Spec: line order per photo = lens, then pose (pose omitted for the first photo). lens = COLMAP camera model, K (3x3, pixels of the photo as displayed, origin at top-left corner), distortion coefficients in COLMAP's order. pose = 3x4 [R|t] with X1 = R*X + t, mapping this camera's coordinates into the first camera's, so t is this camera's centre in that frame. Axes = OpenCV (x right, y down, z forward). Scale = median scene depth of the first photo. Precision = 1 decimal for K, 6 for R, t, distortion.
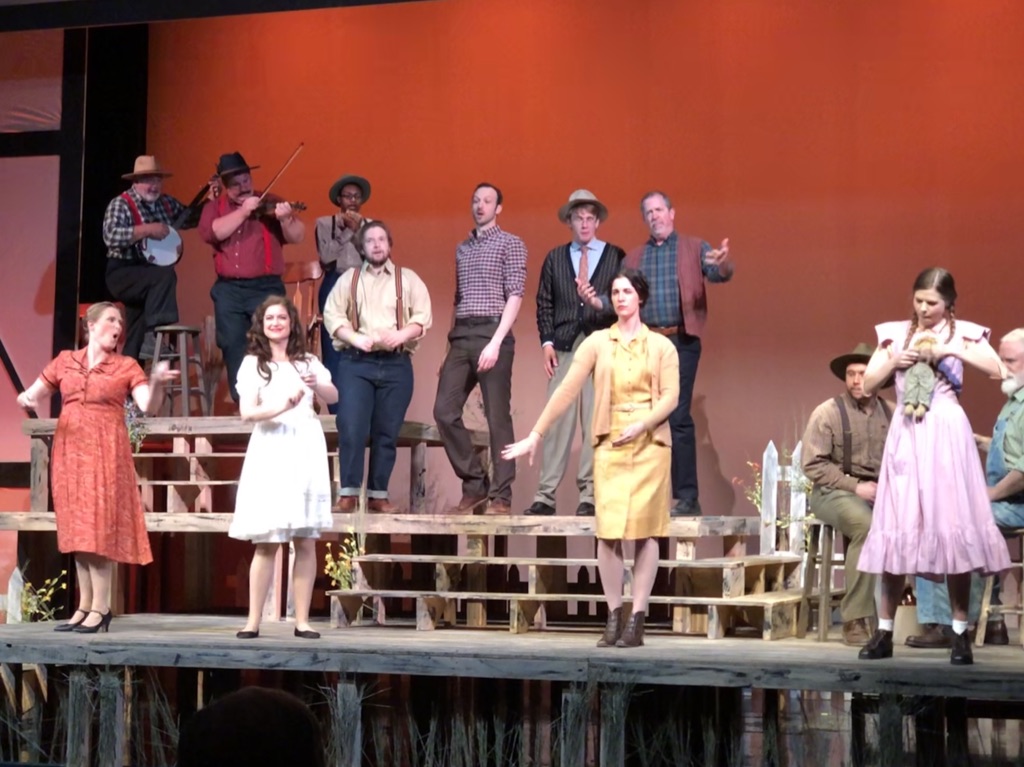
lens RADIAL K [[2066.3, 0, 520.2], [0, 2066.3, 362.0], [0, 0, 1]] dist [0.092824, 0.000000]
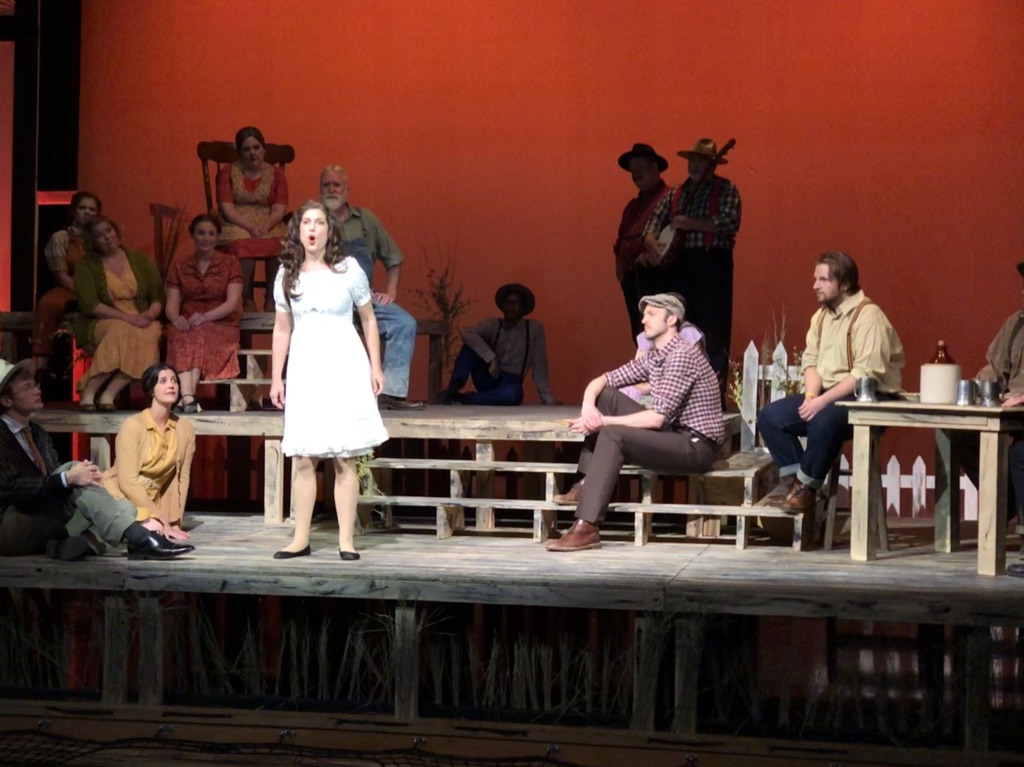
lens RADIAL K [[1799.3, 0, 512.8], [0, 1799.3, 372.9], [0, 0, 1]] dist [0.111654, 0.000000]
pose [[0.994312, -0.001737, 0.106492, -0.113874], [-0.007603, 0.996158, 0.087238, -0.028443], [-0.106234, -0.087552, 0.990479, 0.150431]]
